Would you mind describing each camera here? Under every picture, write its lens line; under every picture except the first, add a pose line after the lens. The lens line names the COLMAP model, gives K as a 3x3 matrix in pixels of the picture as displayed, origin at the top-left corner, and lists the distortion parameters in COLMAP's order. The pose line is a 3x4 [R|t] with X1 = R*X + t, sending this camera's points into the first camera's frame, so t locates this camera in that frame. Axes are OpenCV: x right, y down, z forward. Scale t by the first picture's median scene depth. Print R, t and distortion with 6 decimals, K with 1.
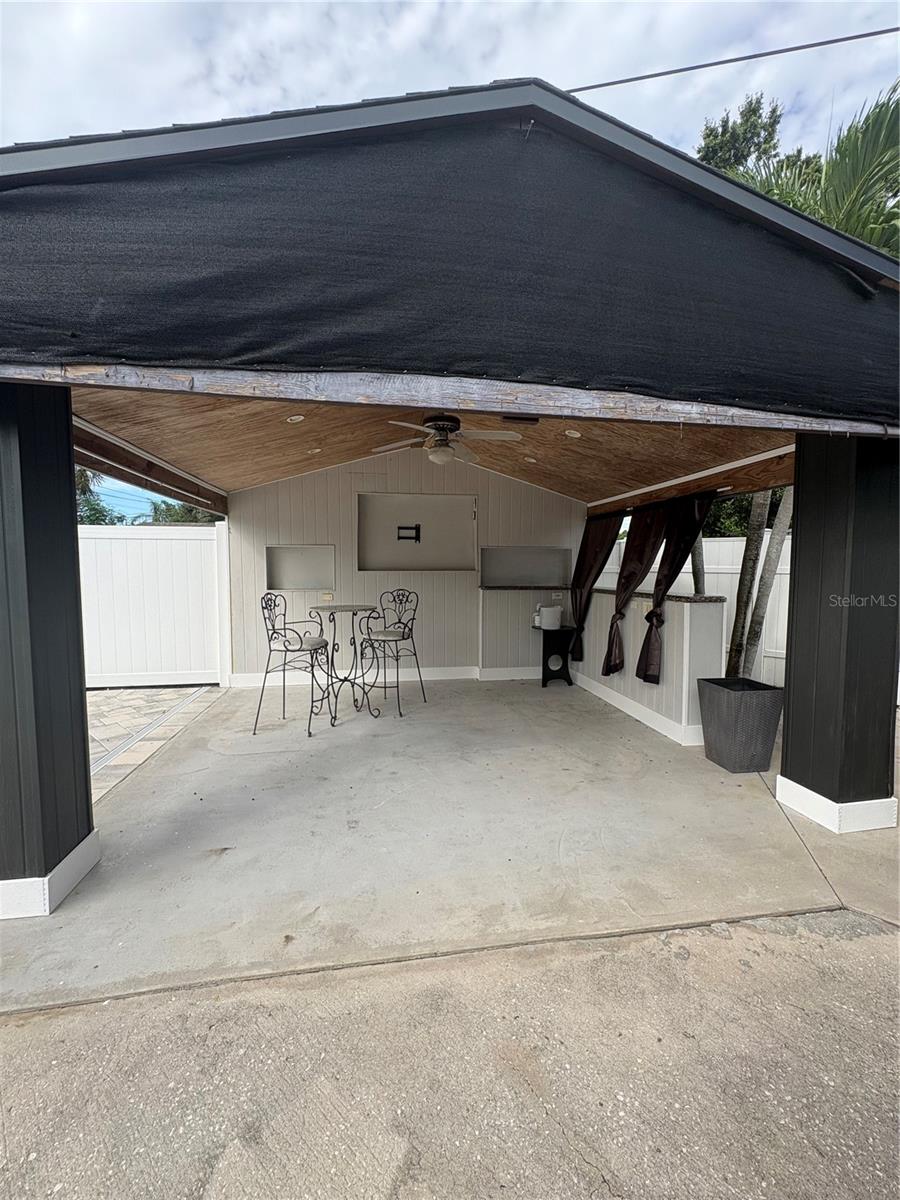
lens RADIAL K [[481.0, 0, 450.0], [0, 481.0, 598.3], [0, 0, 1]] dist [0.003033, -0.000161]
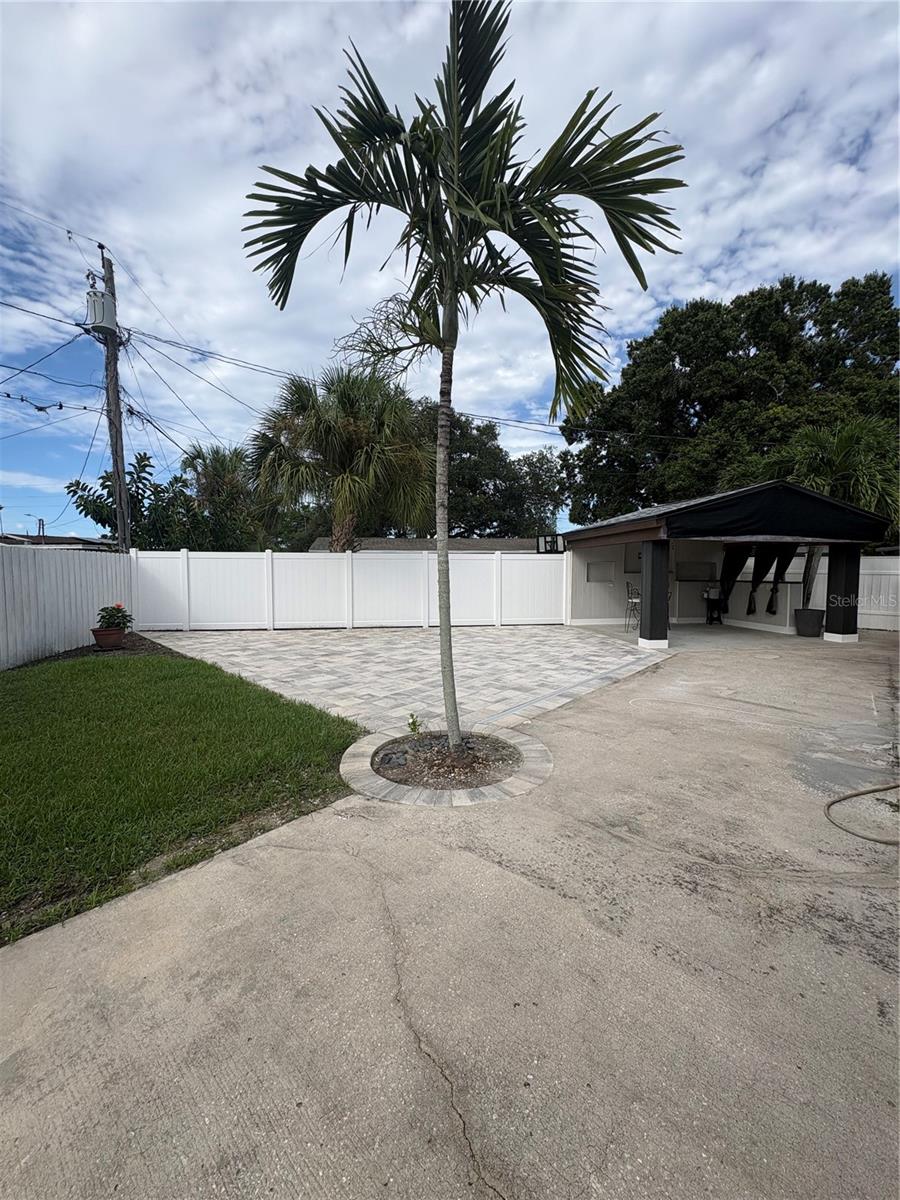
lens RADIAL K [[475.8, 0, 450.0], [0, 475.8, 600.0], [0, 0, 1]] dist [0.001931, 0.000150]
pose [[0.999869, -0.004626, -0.015533, -1.363210], [0.004626, 0.999989, 0.000015, 0.087793], [0.015533, -0.000087, 0.999879, -1.714925]]
